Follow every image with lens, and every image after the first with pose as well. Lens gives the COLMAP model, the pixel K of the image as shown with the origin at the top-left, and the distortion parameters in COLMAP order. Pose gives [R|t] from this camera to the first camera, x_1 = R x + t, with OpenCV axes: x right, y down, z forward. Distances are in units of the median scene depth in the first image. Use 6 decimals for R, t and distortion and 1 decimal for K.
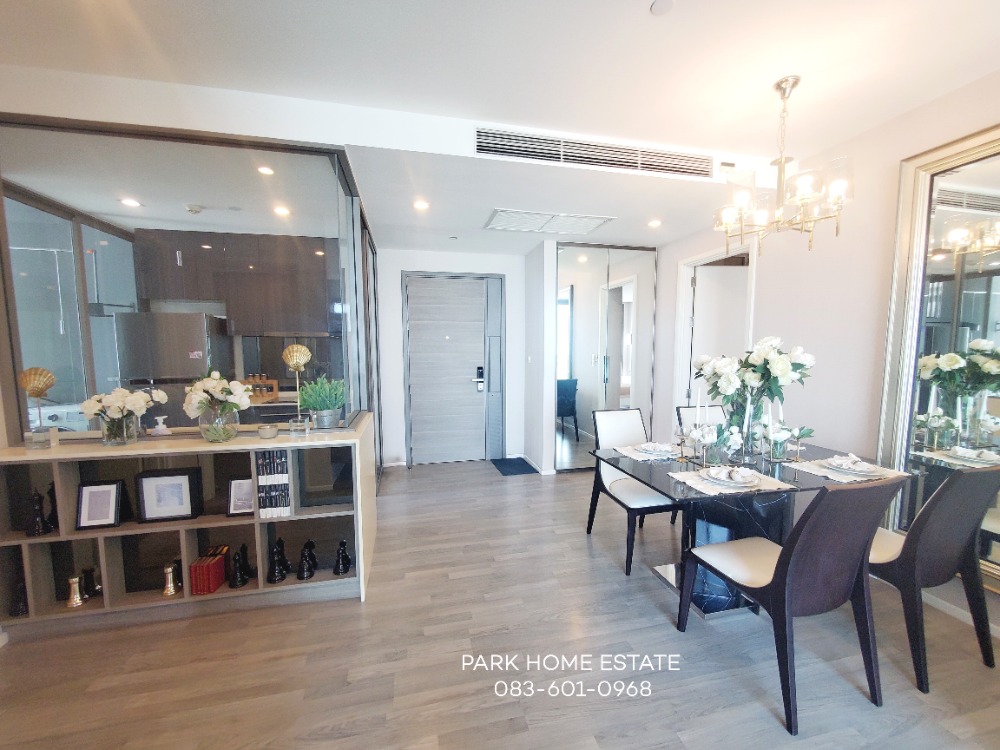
lens RADIAL K [[398.7, 0, 499.2], [0, 398.7, 382.7], [0, 0, 1]] dist [0.001375, -0.000281]
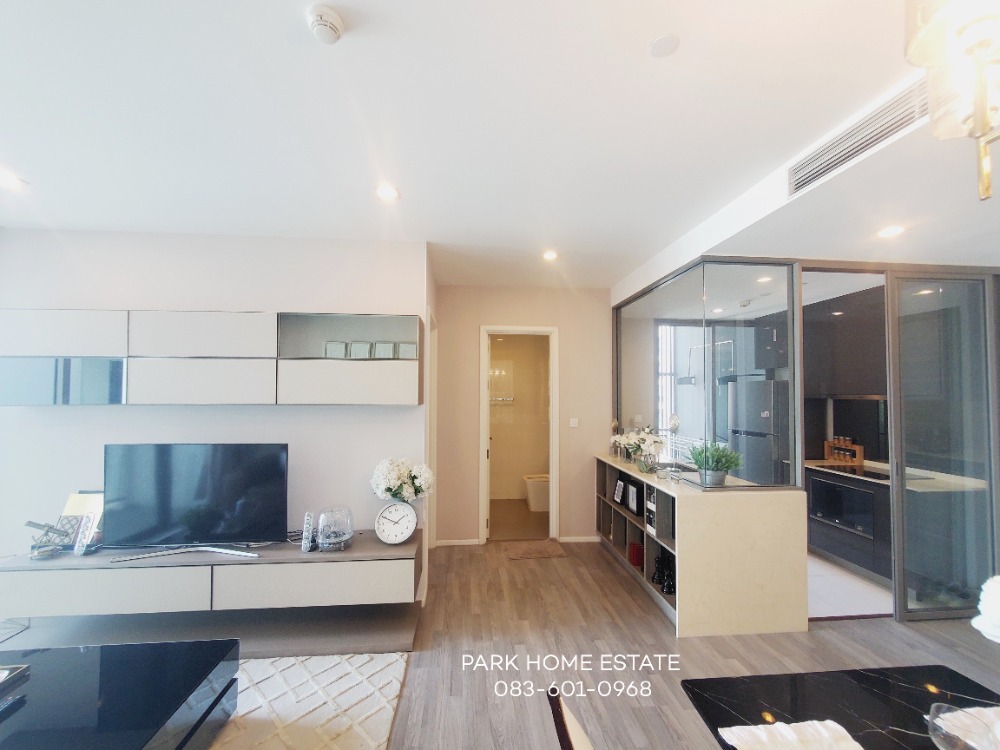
lens RADIAL K [[398.7, 0, 501.7], [0, 398.7, 382.1], [0, 0, 1]] dist [0.001375, -0.000281]
pose [[-0.141495, -0.020924, -0.989718, 0.595293], [-0.088088, 0.996077, -0.008465, -0.092130], [0.986012, 0.085985, -0.142783, 0.394678]]
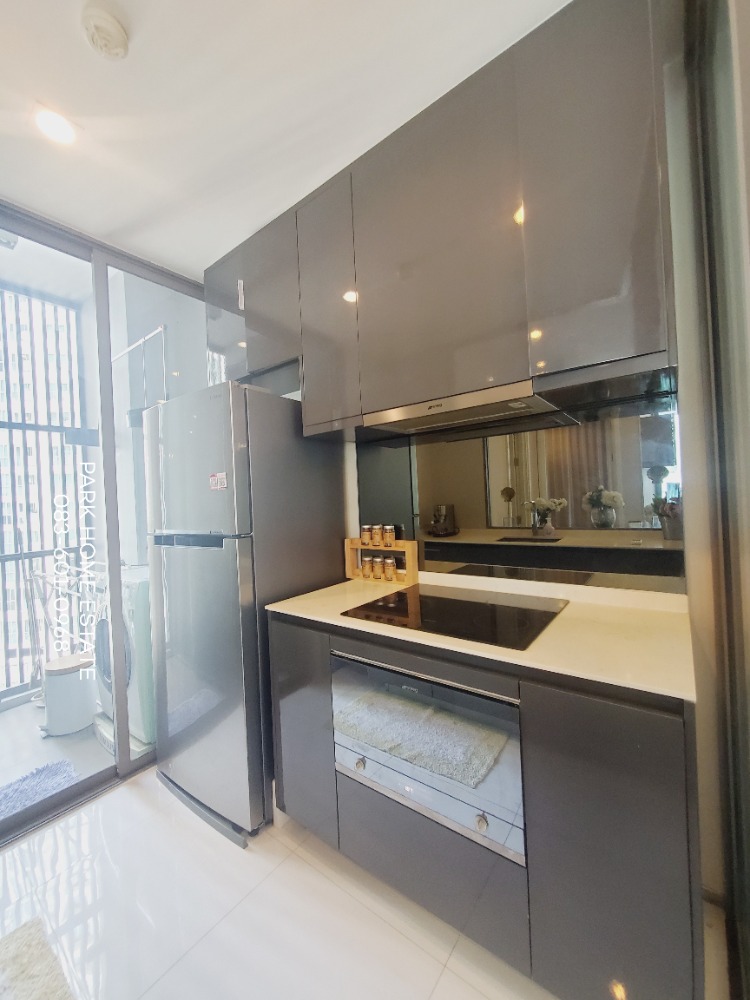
lens RADIAL K [[398.7, 0, 379.5], [0, 398.7, 499.7], [0, 0, 1]] dist [0.001375, -0.000281]
pose [[0.653638, -0.016374, -0.756630, -0.351917], [-0.027256, 0.998608, -0.045156, -0.037690], [0.756316, 0.050138, 0.652282, 0.909056]]
